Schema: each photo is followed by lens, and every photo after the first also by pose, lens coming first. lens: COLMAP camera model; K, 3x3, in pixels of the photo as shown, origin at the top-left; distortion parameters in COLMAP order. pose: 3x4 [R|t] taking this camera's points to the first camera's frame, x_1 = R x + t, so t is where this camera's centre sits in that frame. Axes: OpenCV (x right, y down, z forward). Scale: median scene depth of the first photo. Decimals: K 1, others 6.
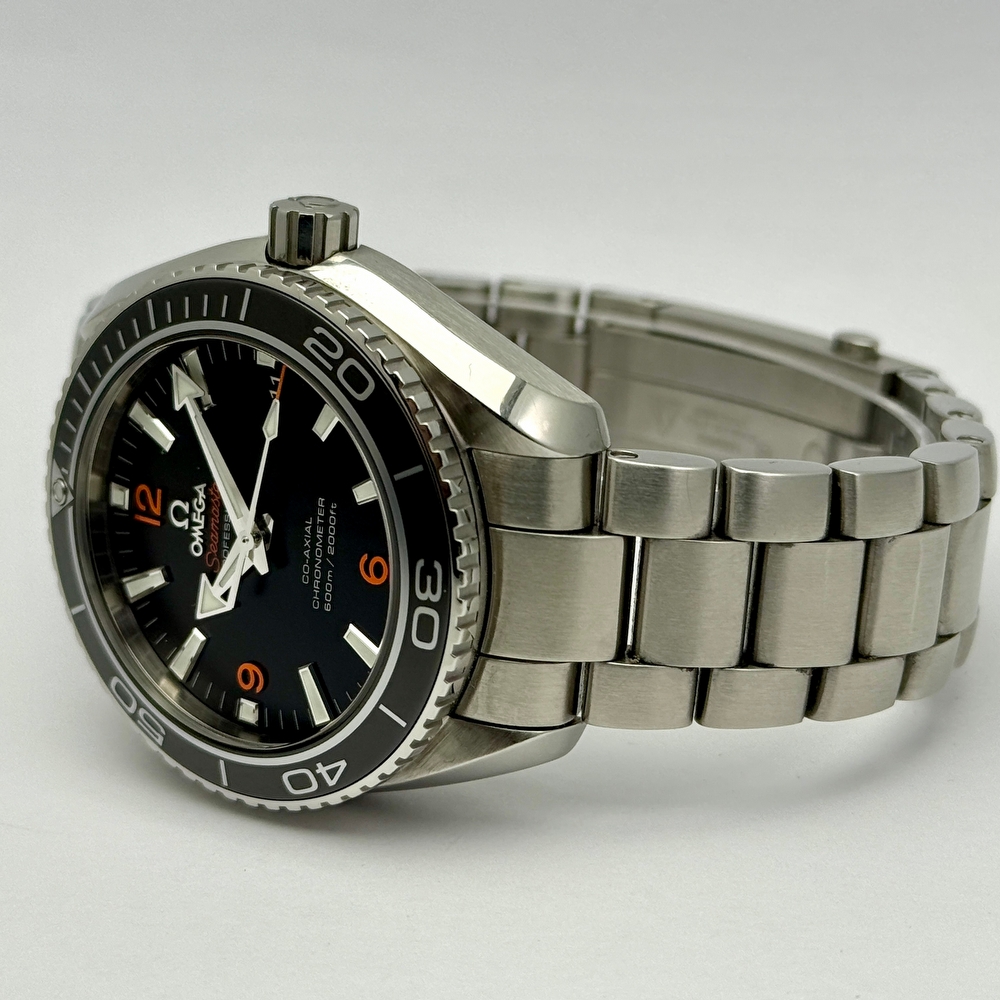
lens RADIAL K [[2693.3, 0, 500.9], [0, 2693.3, 491.2], [0, 0, 1]] dist [0.290553, 0.000000]
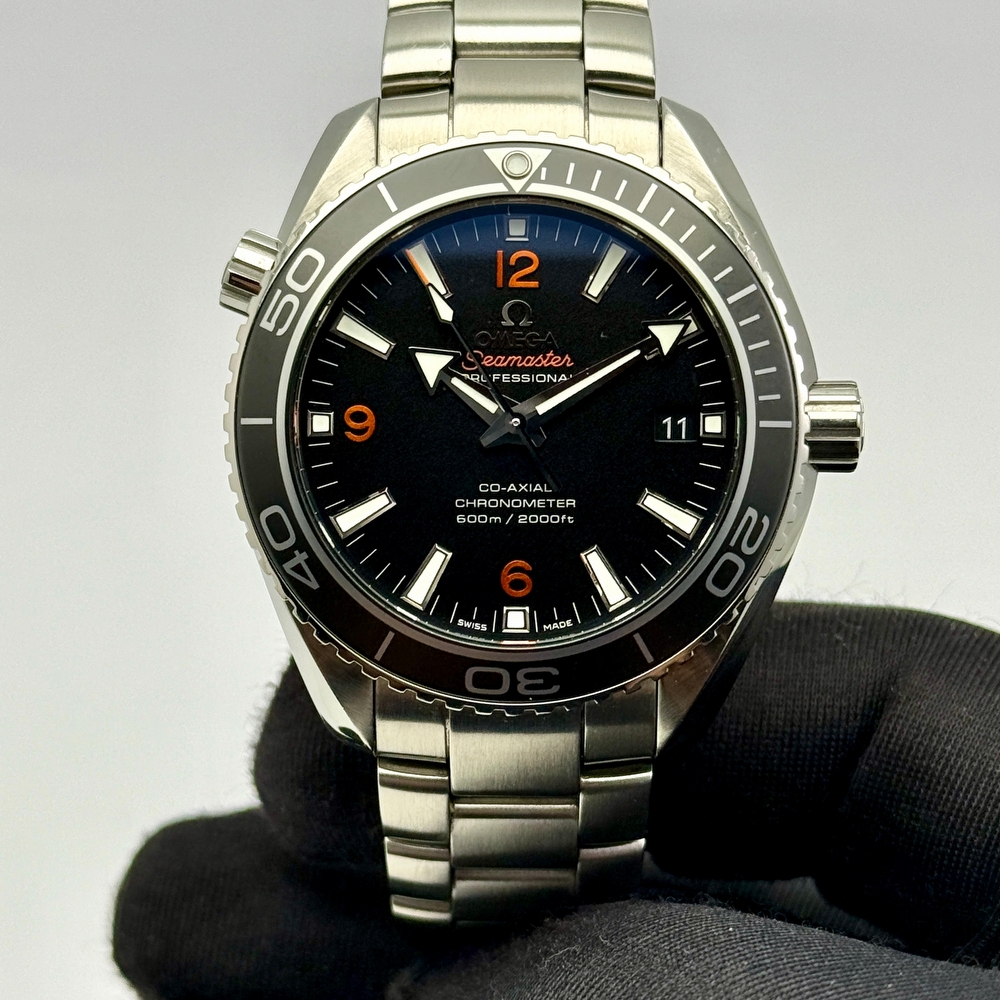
lens RADIAL K [[2693.3, 0, 497.1], [0, 2693.3, 501.9], [0, 0, 1]] dist [0.290553, 0.000000]
pose [[0.072048, 0.806617, 0.586667, -0.633512], [-0.962062, 0.211387, -0.172490, 0.195538], [-0.263147, -0.551983, 0.791245, 0.238630]]
